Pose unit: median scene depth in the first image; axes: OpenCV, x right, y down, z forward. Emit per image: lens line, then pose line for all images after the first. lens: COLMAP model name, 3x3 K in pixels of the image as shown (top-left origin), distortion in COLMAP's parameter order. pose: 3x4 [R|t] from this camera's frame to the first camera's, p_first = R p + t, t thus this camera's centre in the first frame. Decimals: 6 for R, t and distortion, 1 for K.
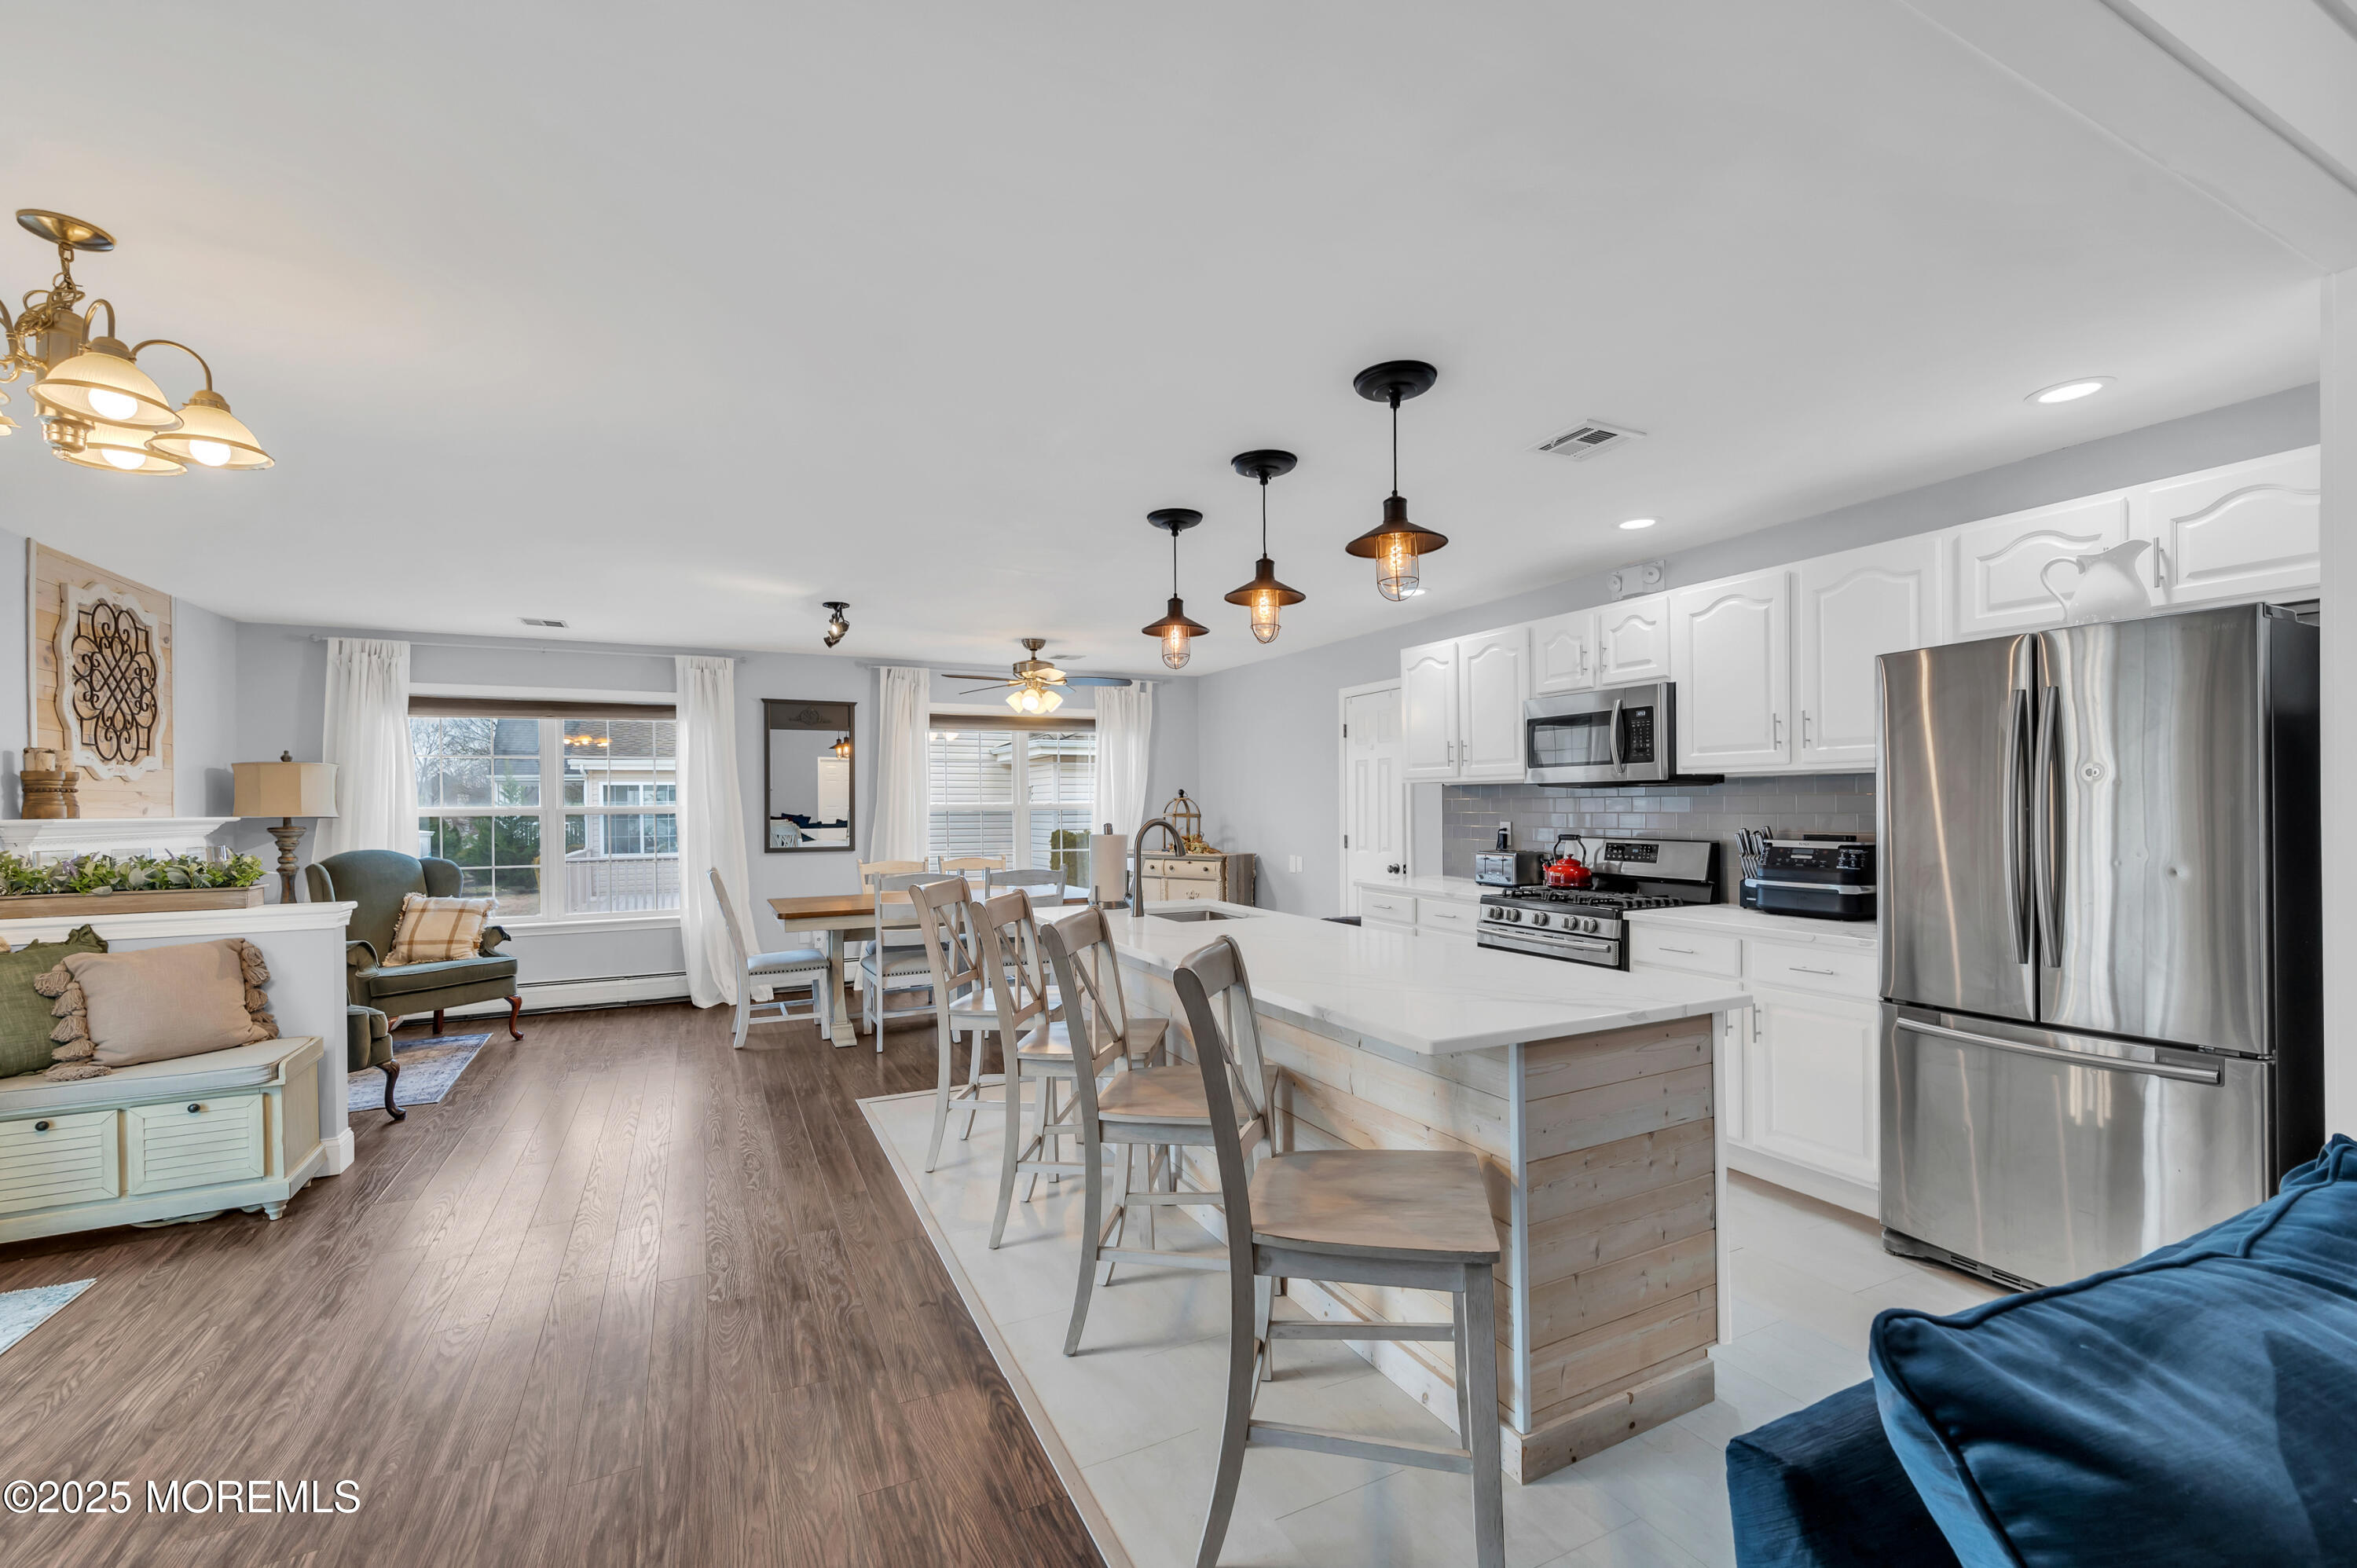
lens RADIAL K [[968.5, 0, 1164.1], [0, 968.5, 809.6], [0, 0, 1]] dist [-0.002686, -0.000709]
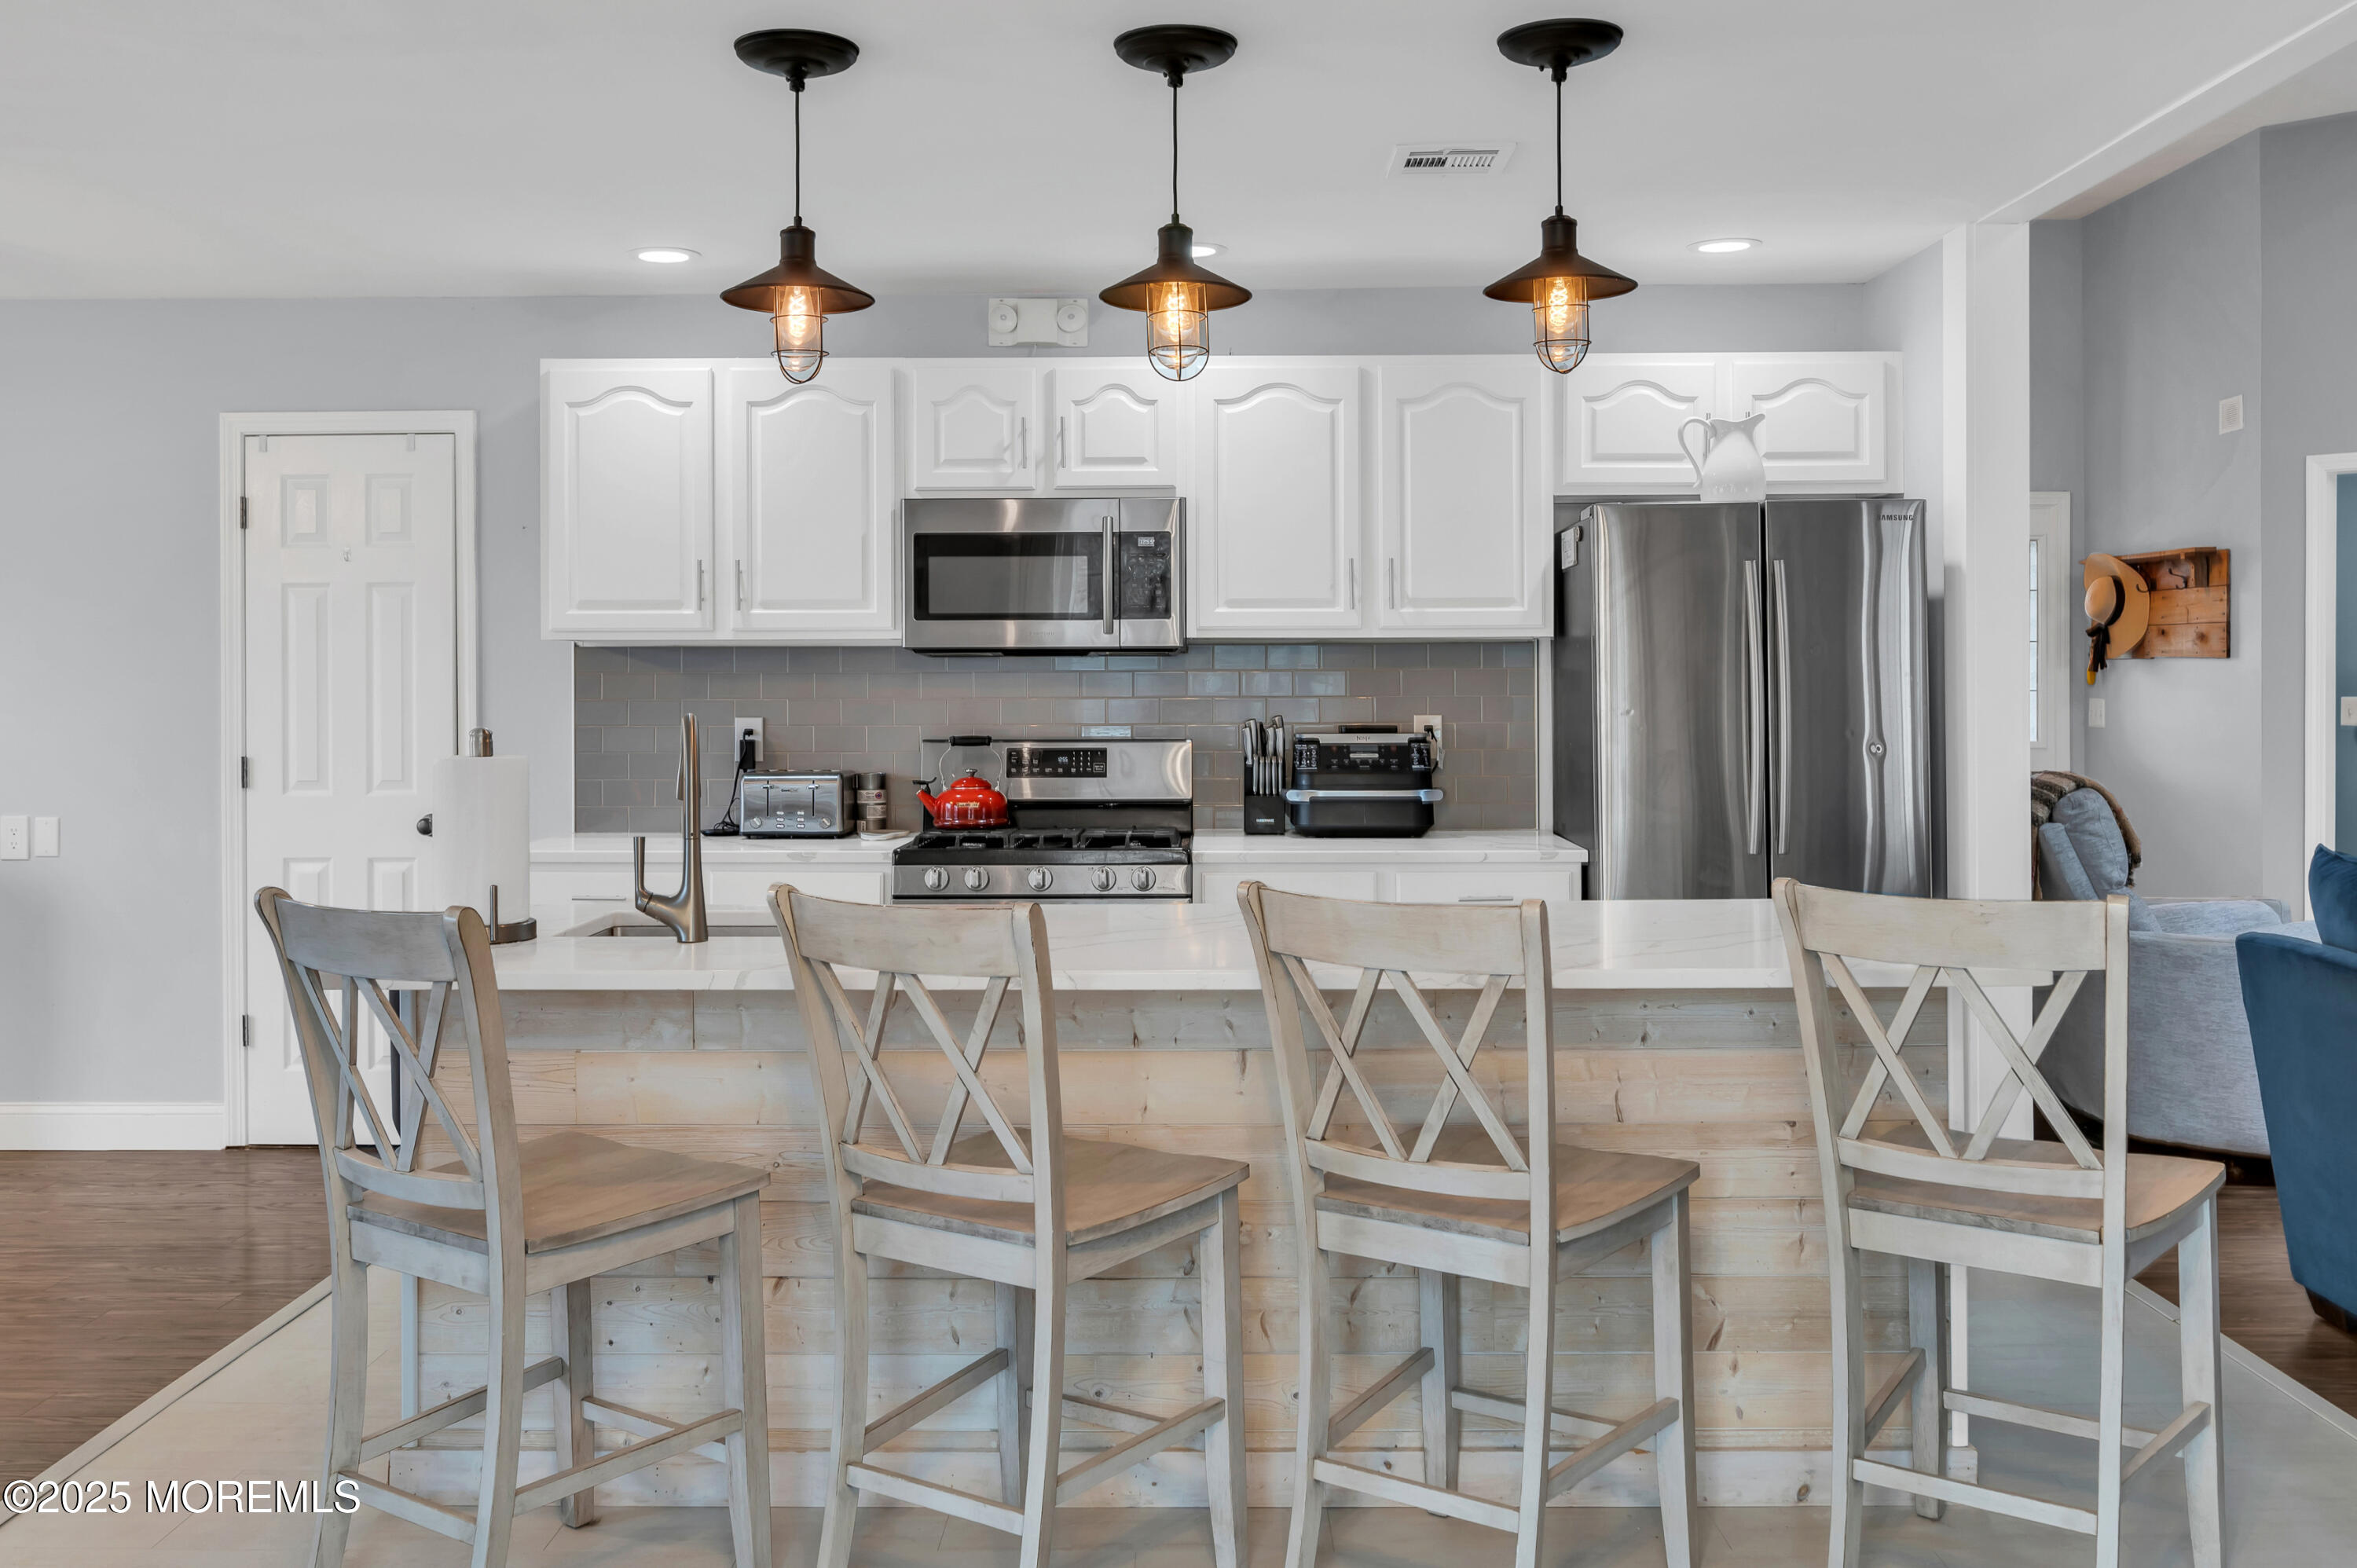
lens RADIAL K [[2167.0, 0, 1177.7], [0, 2167.0, 770.3], [0, 0, 1]] dist [0.000469, 0.000000]
pose [[0.480369, -0.010691, 0.877001, -0.797980], [0.000587, 0.999929, 0.011868, 0.037255], [-0.877066, -0.005186, 0.480341, 0.304742]]
